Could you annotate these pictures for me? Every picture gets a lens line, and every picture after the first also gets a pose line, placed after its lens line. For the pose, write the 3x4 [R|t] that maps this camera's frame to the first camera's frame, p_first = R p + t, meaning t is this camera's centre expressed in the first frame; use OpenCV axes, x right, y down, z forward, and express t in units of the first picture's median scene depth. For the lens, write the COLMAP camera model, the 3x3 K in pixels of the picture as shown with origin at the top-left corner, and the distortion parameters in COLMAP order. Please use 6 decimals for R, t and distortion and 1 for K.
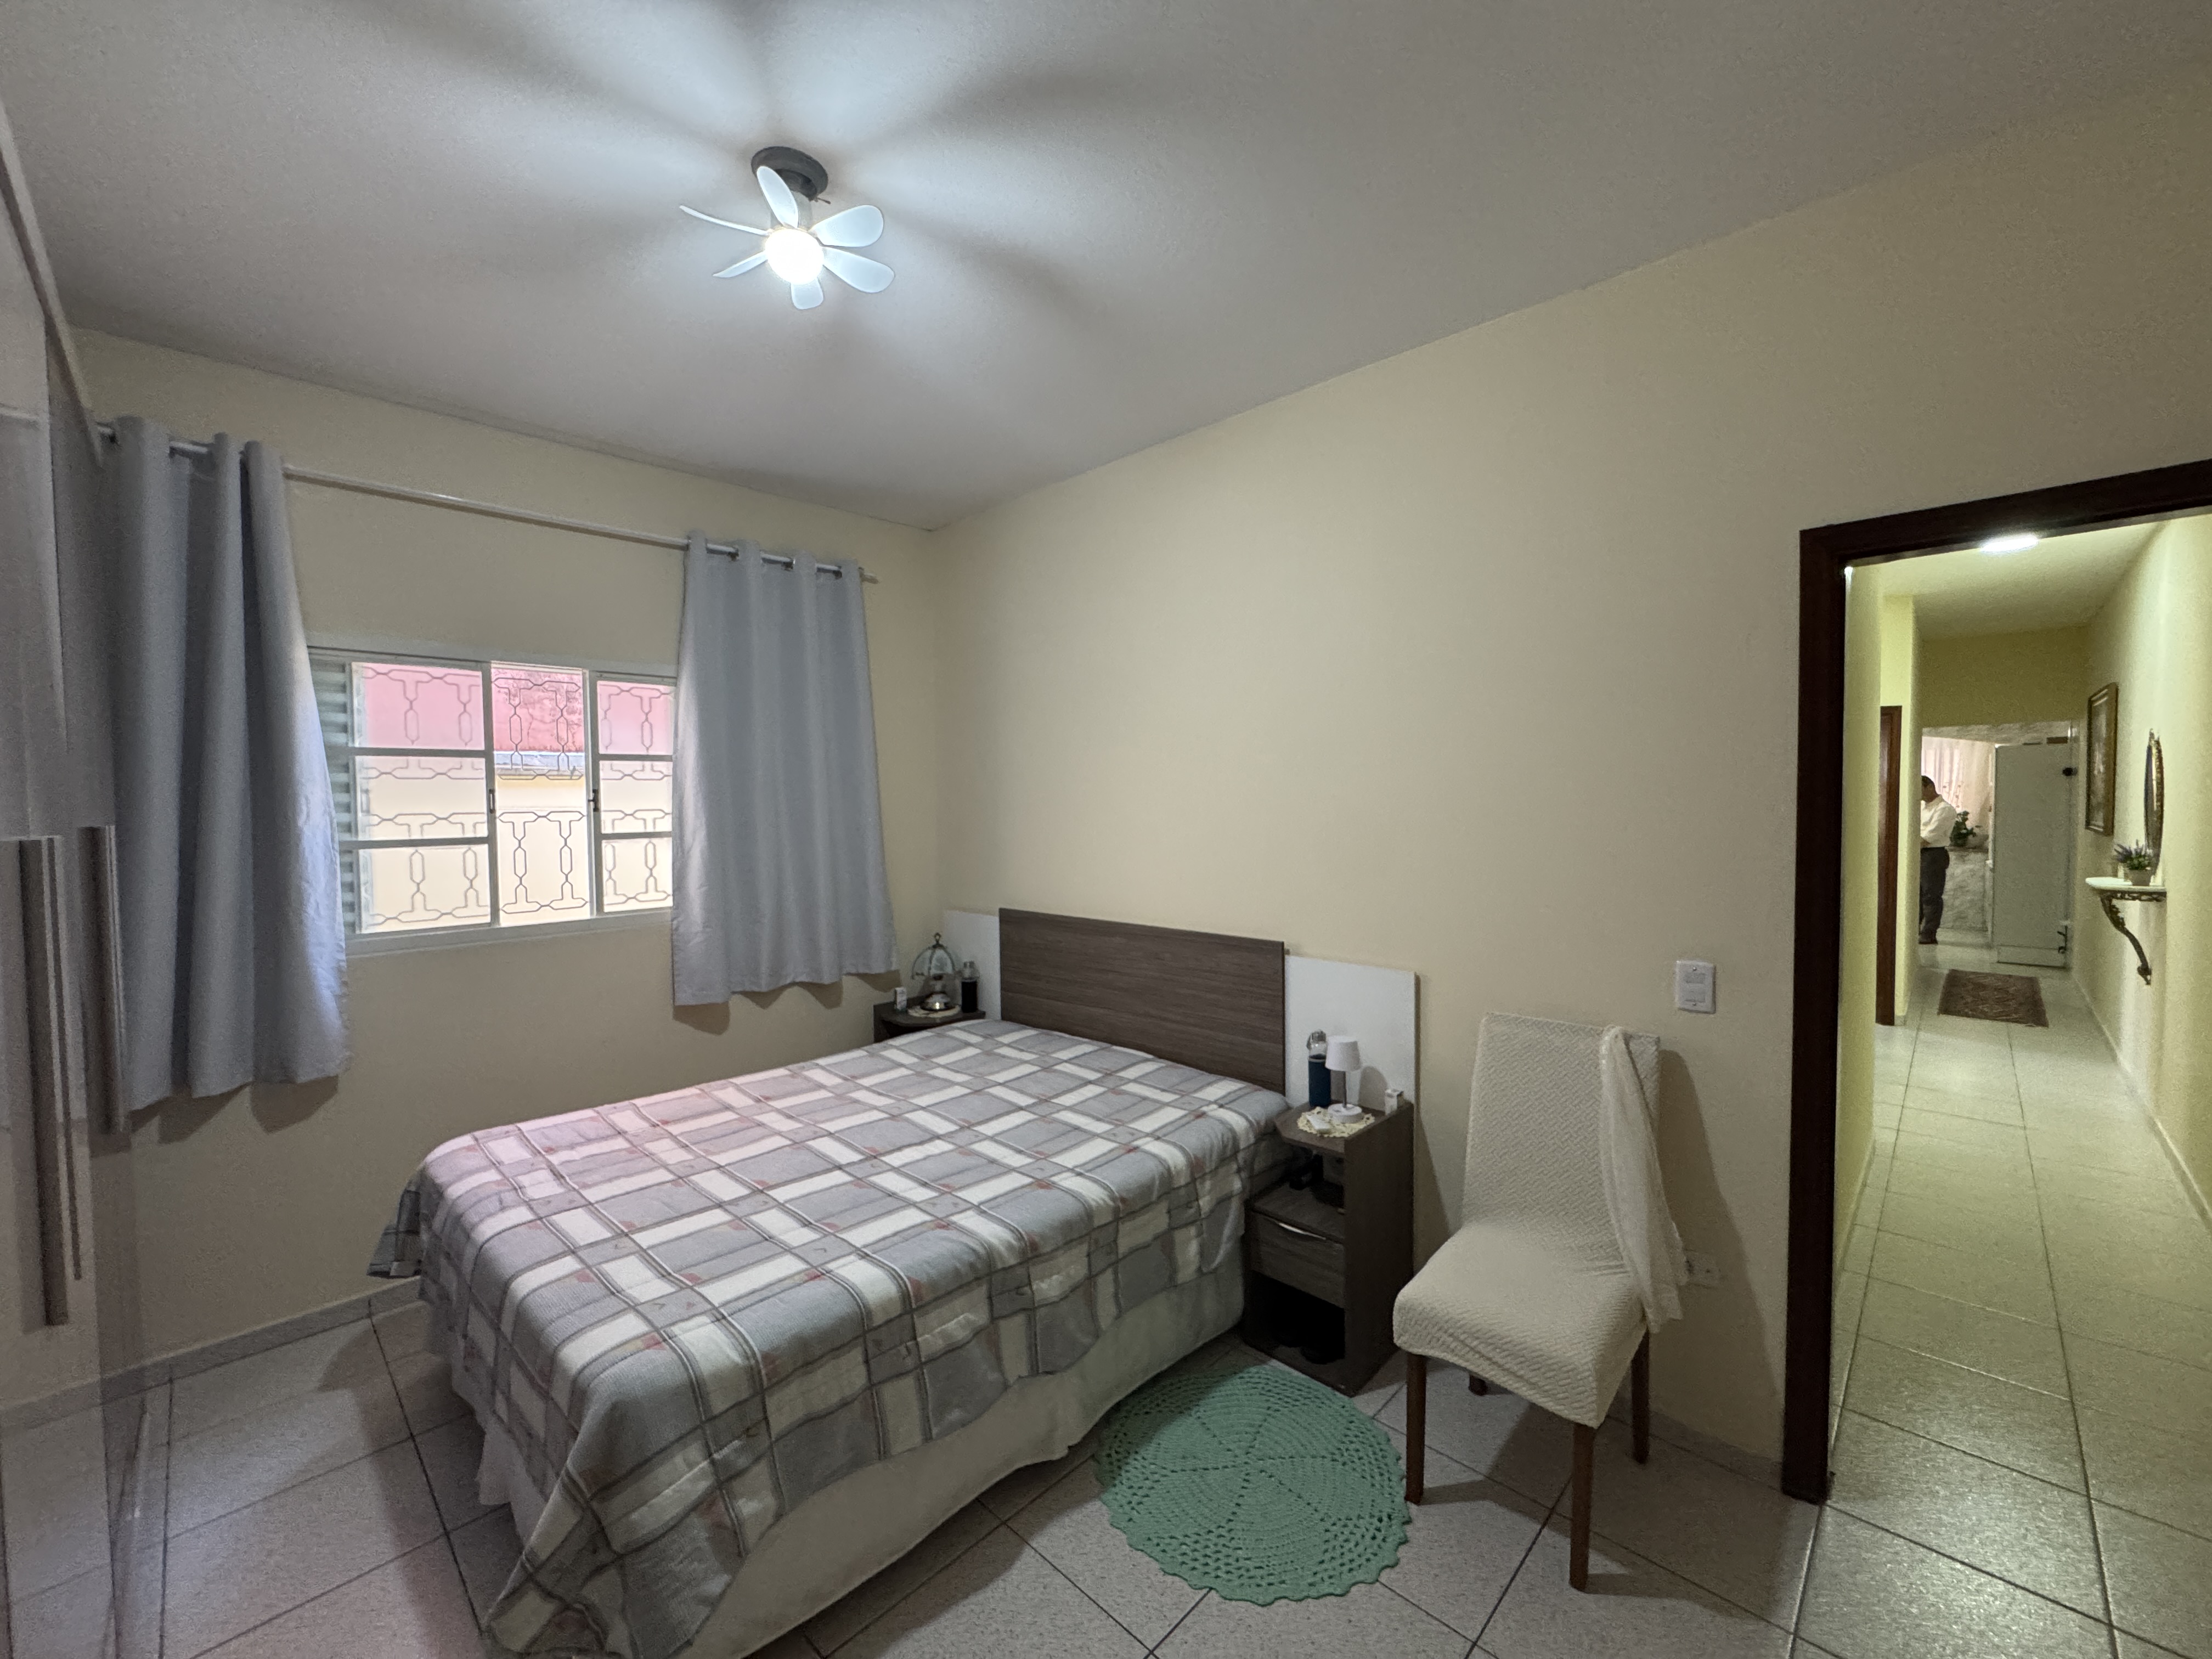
lens RADIAL K [[887.2, 0, 1105.0], [0, 887.2, 827.4], [0, 0, 1]] dist [-0.005928, 0.000946]
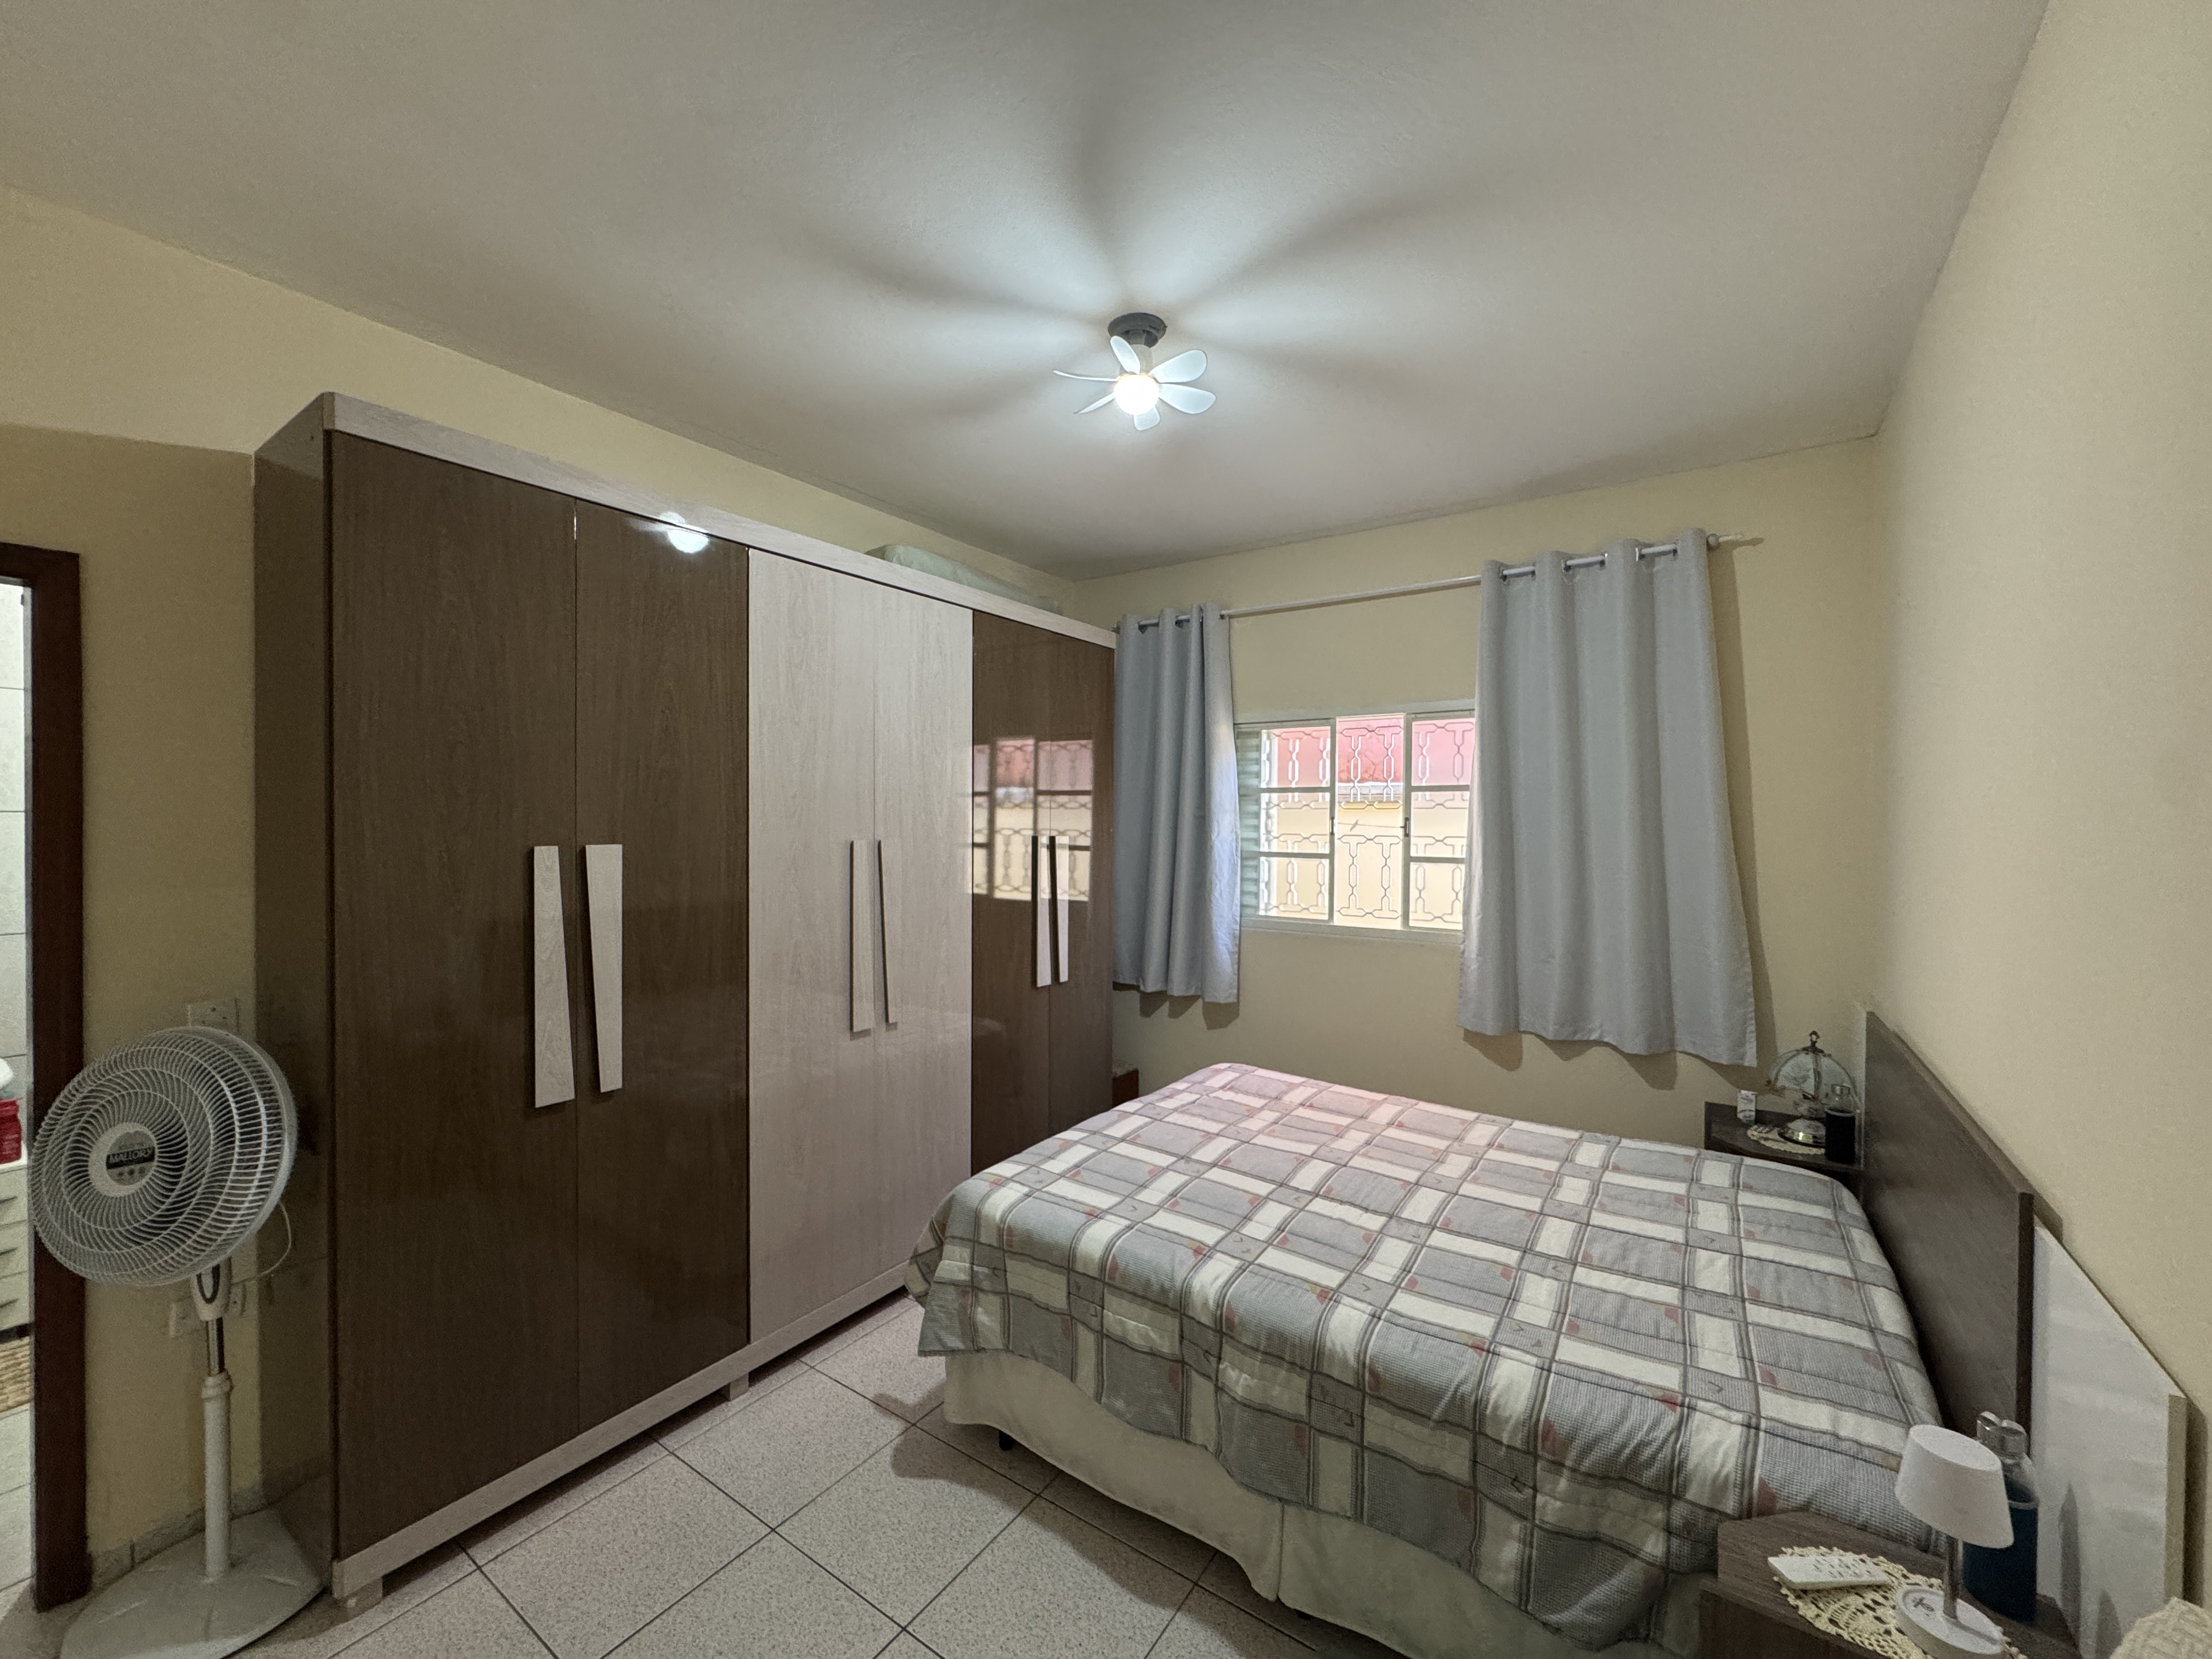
lens RADIAL K [[887.2, 0, 1103.5], [0, 887.2, 831.0], [0, 0, 1]] dist [-0.005928, 0.000946]
pose [[0.163491, 0.026875, -0.986179, 0.591764], [-0.041812, 0.998919, 0.020290, -0.039009], [0.985658, 0.037917, 0.164438, 0.523300]]
